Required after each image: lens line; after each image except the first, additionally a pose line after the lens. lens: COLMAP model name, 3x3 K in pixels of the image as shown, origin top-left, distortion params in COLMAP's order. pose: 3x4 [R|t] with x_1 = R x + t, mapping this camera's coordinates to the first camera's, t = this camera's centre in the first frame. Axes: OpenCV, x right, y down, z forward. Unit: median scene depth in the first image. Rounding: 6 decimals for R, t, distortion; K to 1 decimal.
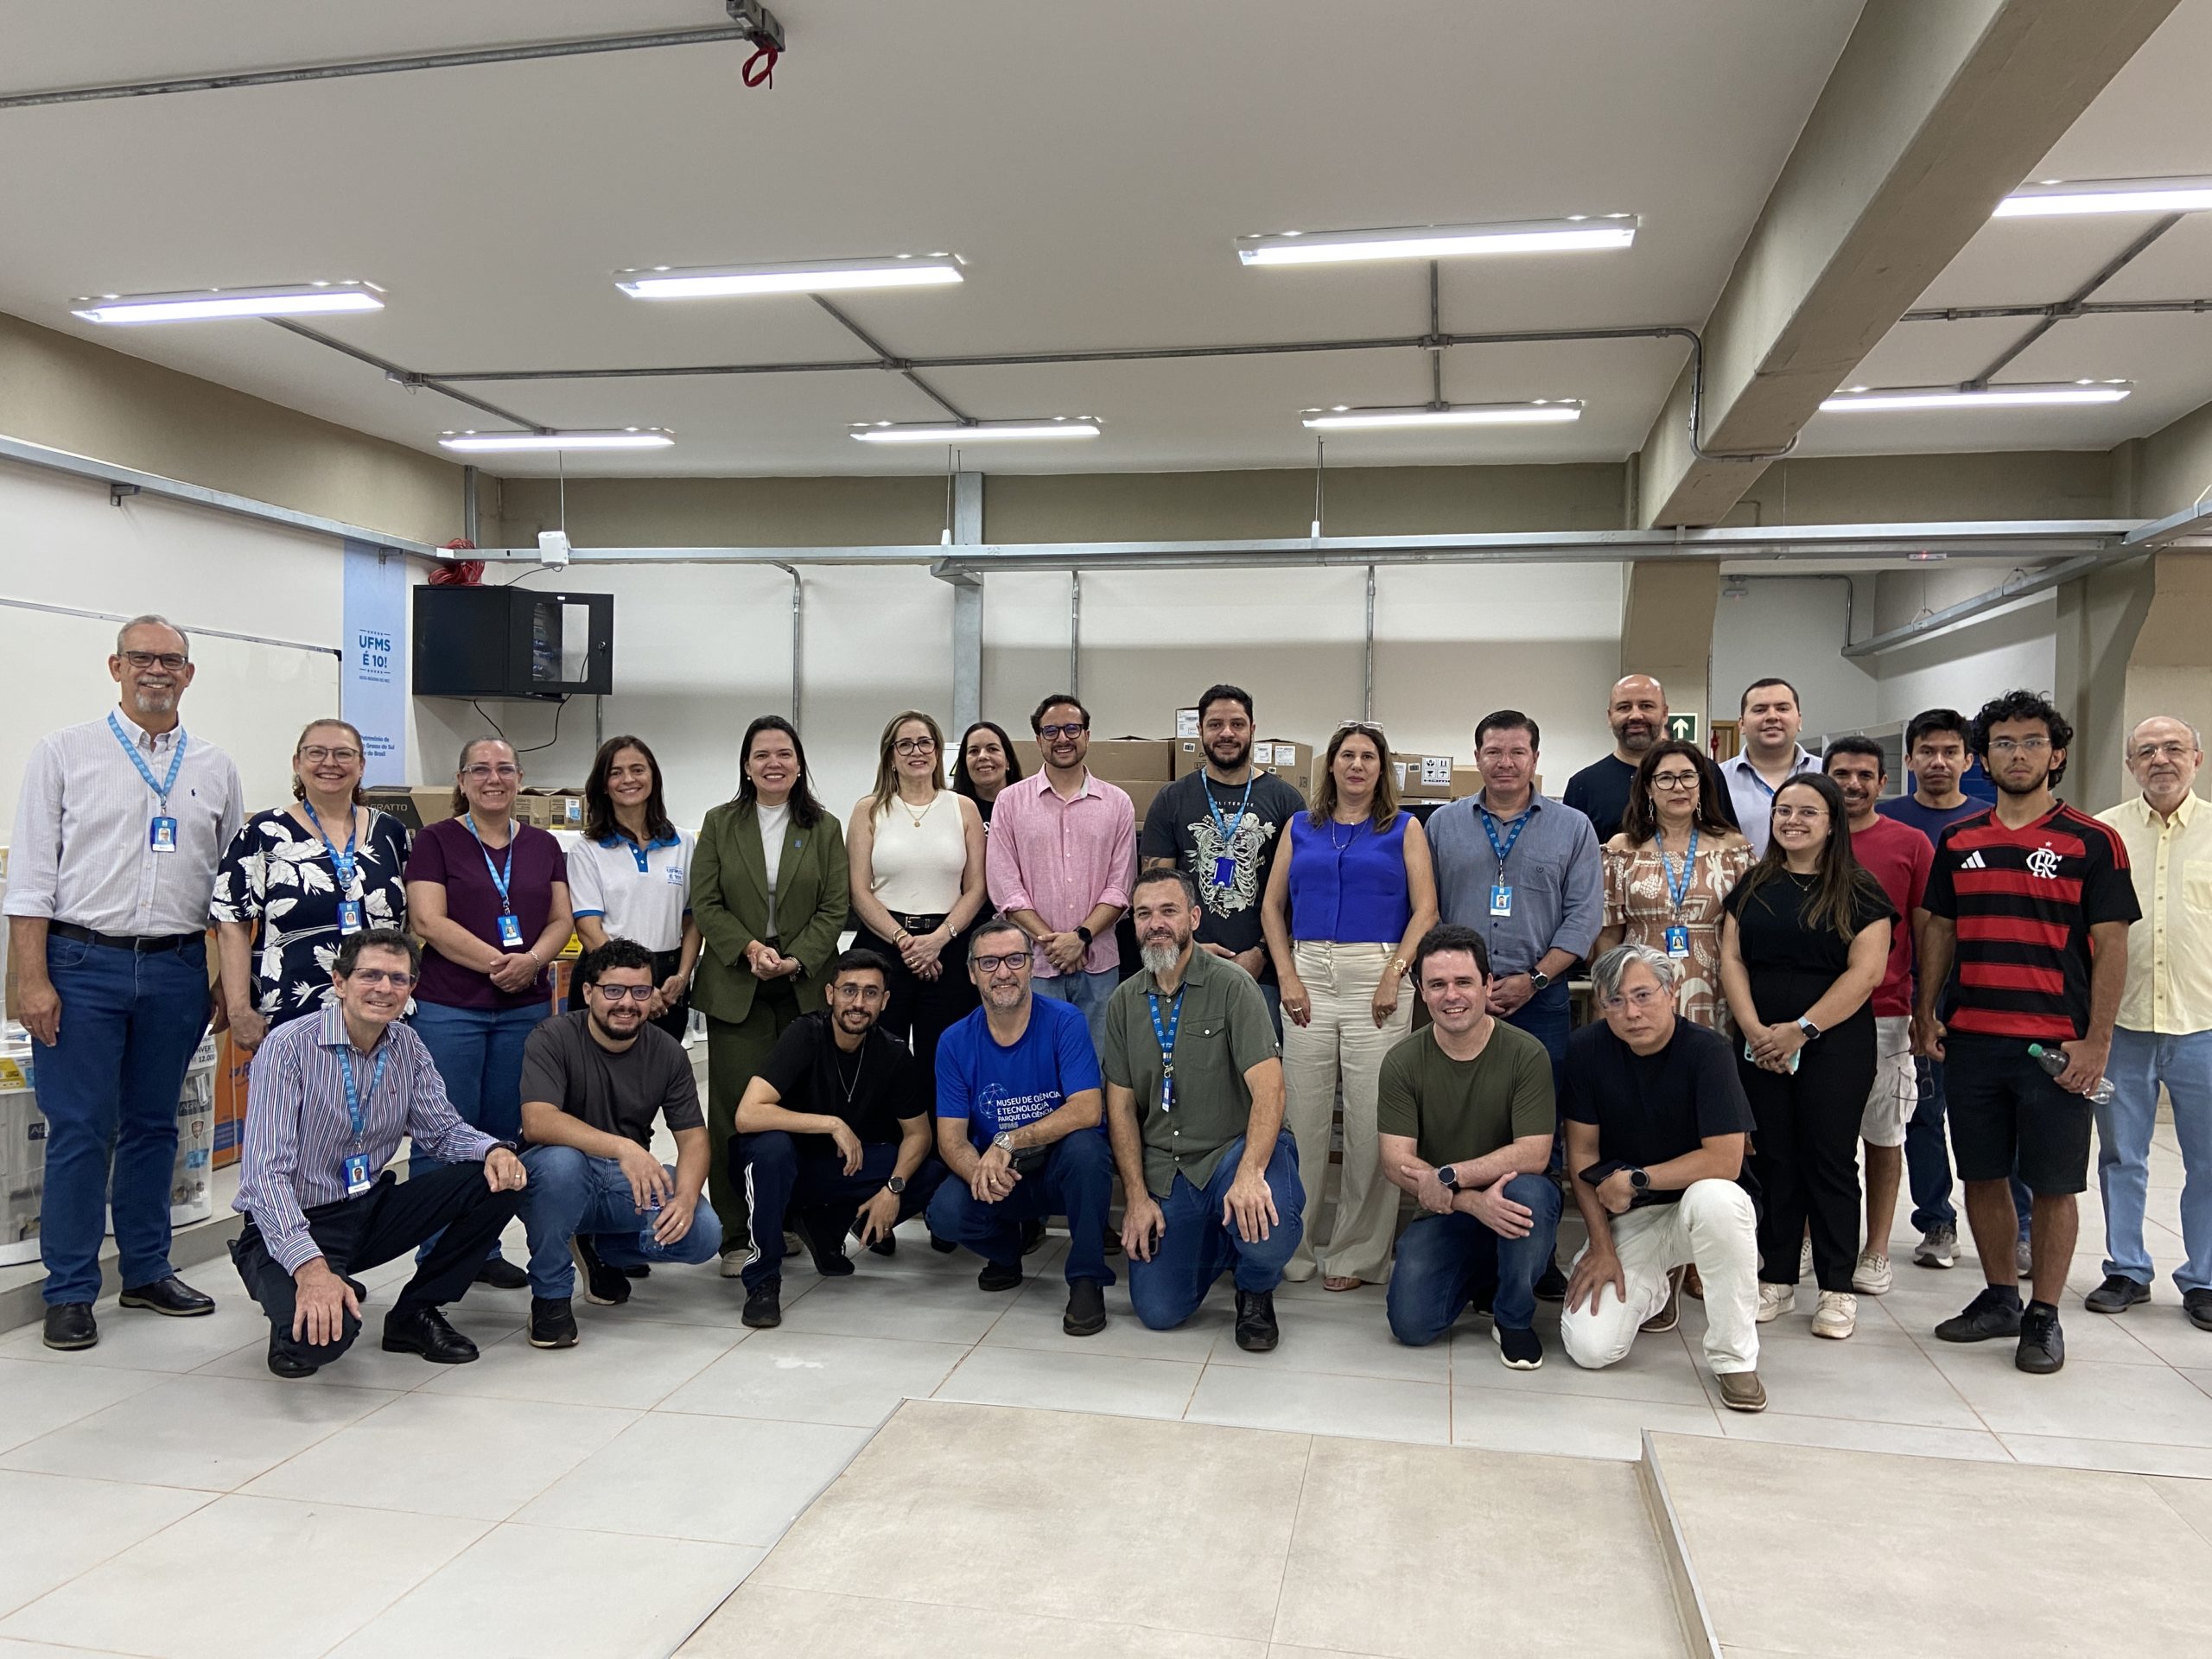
lens RADIAL K [[1688.7, 0, 1158.0], [0, 1688.7, 841.4], [0, 0, 1]] dist [0.085285, -0.104634]
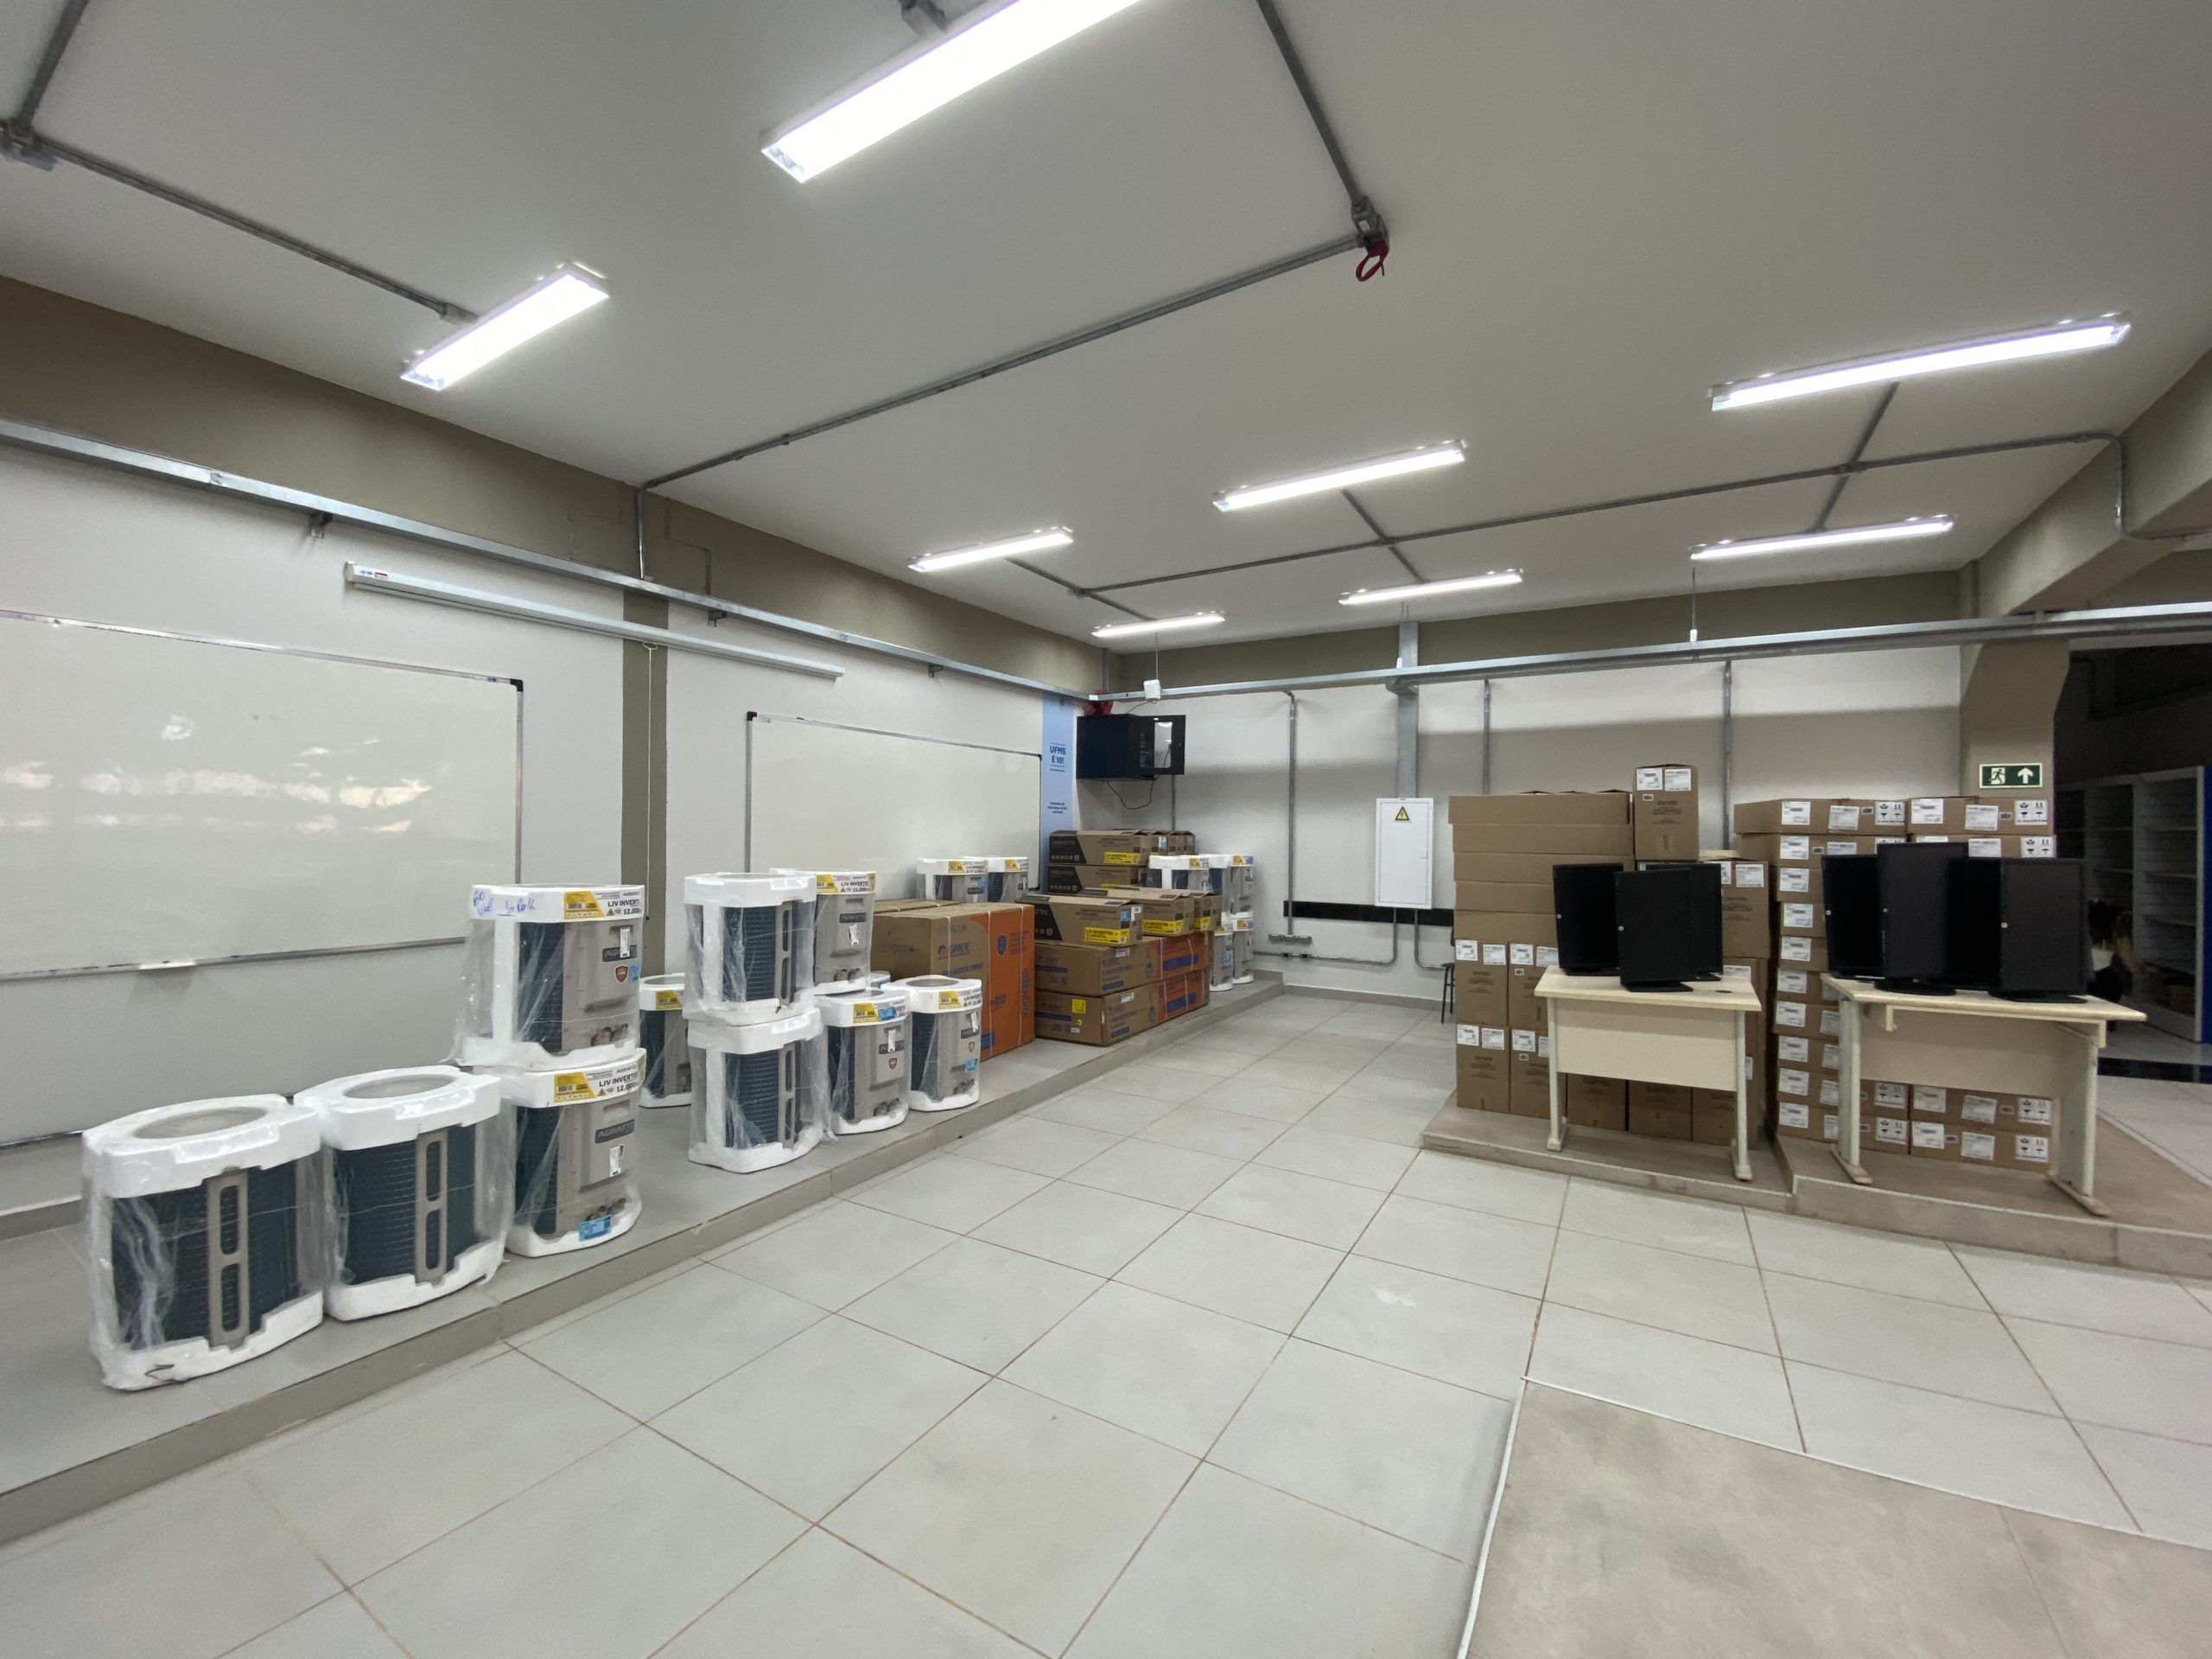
lens RADIAL K [[887.9, 0, 1123.5], [0, 887.9, 841.6], [0, 0, 1]] dist [-0.016594, -0.005996]
pose [[0.943656, -0.005468, -0.330884, -0.092739], [0.001670, 0.999929, -0.011763, -0.010117], [0.330925, 0.010548, 0.943598, 0.162341]]
